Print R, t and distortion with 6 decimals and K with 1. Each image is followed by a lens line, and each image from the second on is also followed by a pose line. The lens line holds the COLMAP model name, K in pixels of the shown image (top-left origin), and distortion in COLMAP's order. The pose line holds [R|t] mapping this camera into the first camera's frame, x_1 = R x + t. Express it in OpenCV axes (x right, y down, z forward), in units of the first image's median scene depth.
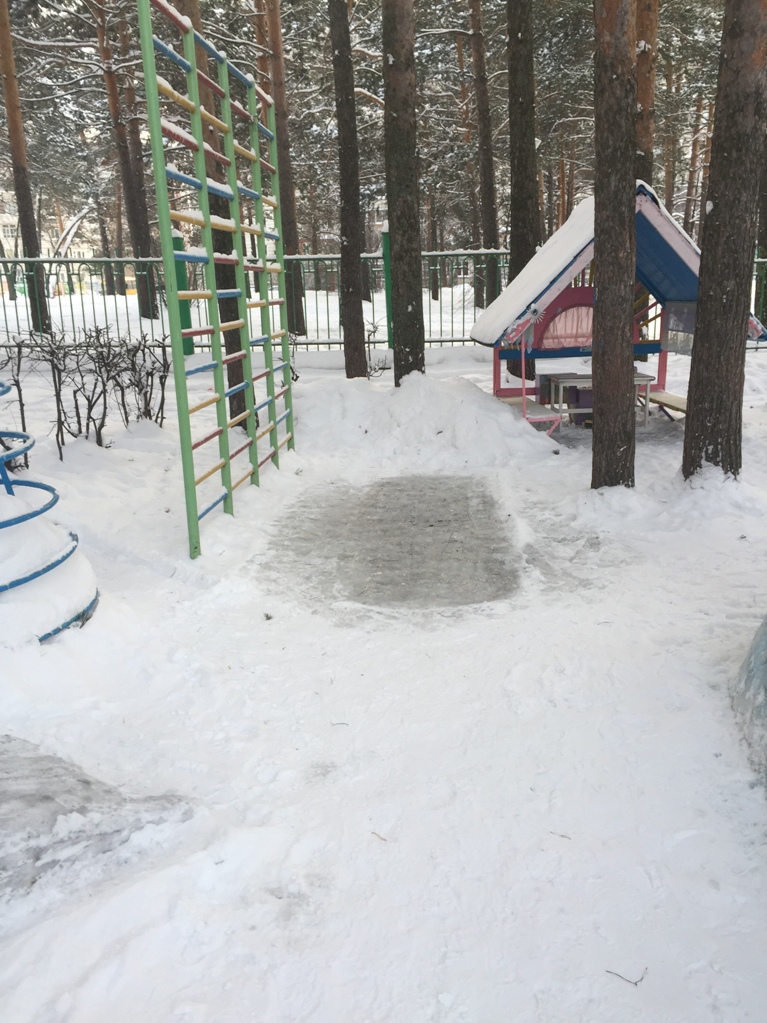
lens RADIAL K [[877.6, 0, 379.1], [0, 877.6, 509.7], [0, 0, 1]] dist [0.097036, -0.136415]
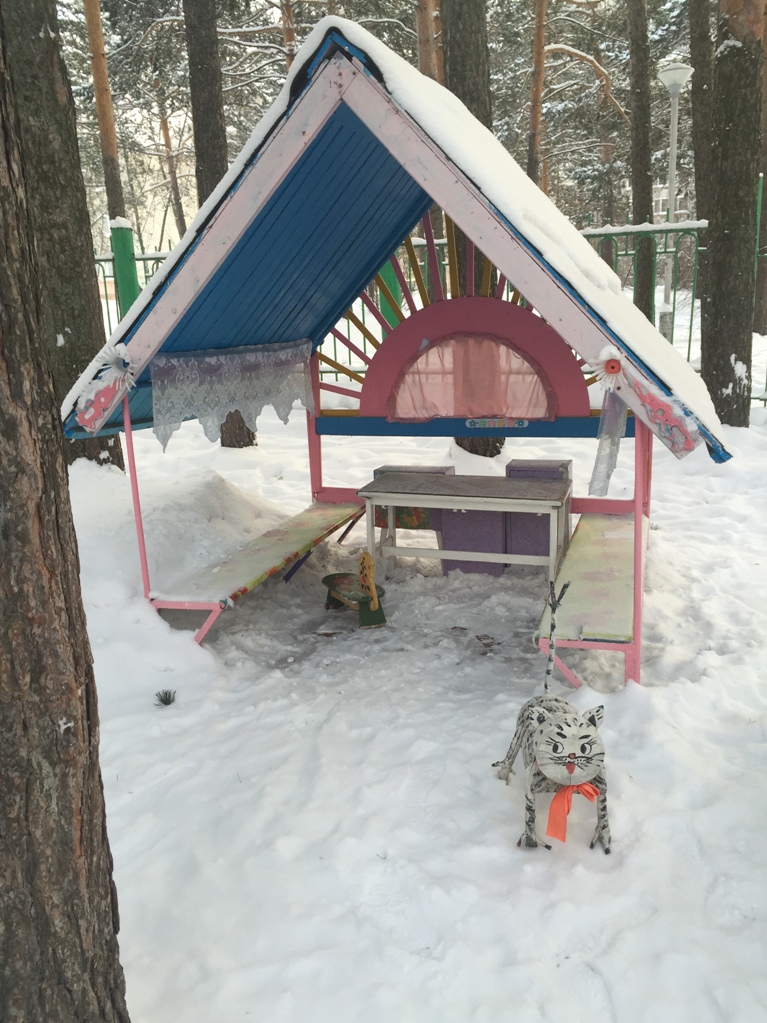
lens RADIAL K [[877.6, 0, 380.0], [0, 877.6, 509.8], [0, 0, 1]] dist [0.097036, -0.136415]
pose [[0.943925, 0.073259, -0.321931, 0.570054], [-0.072606, 0.997262, 0.014050, -0.223975], [0.322079, 0.010112, 0.946659, 0.849978]]
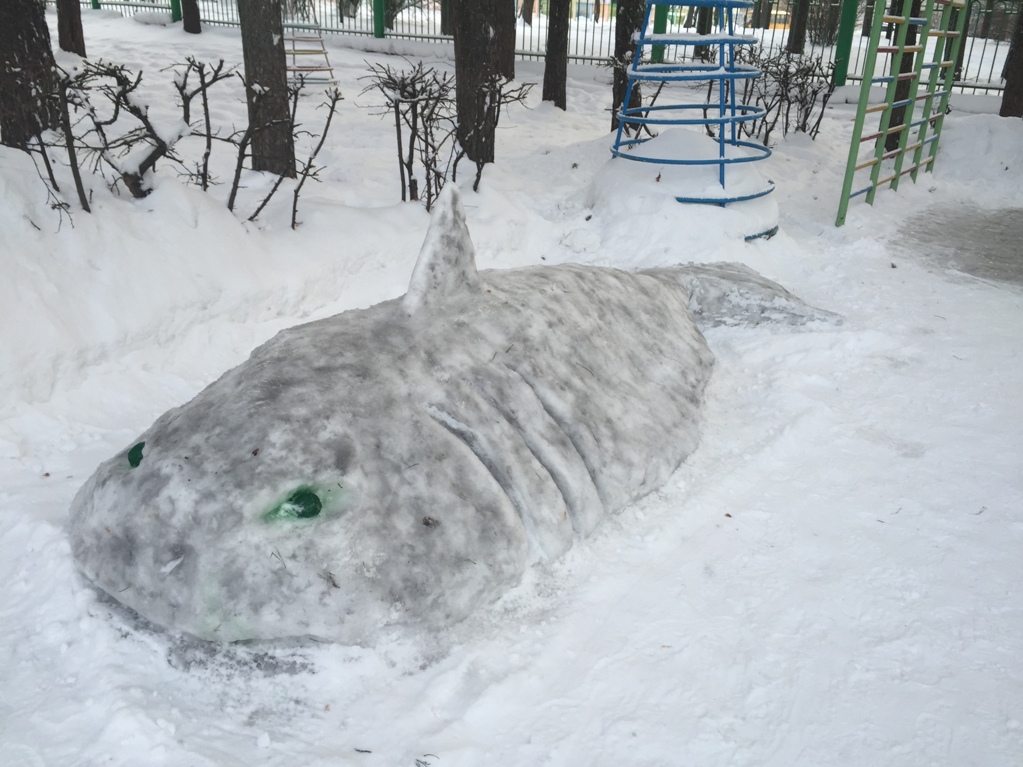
lens RADIAL K [[877.6, 0, 514.3], [0, 877.6, 385.6], [0, 0, 1]] dist [0.097036, -0.136415]
pose [[0.864457, 0.248181, -0.437173, 0.010880], [-0.184352, 0.965558, 0.183608, 0.113408], [0.467684, -0.078127, 0.880436, -0.367910]]
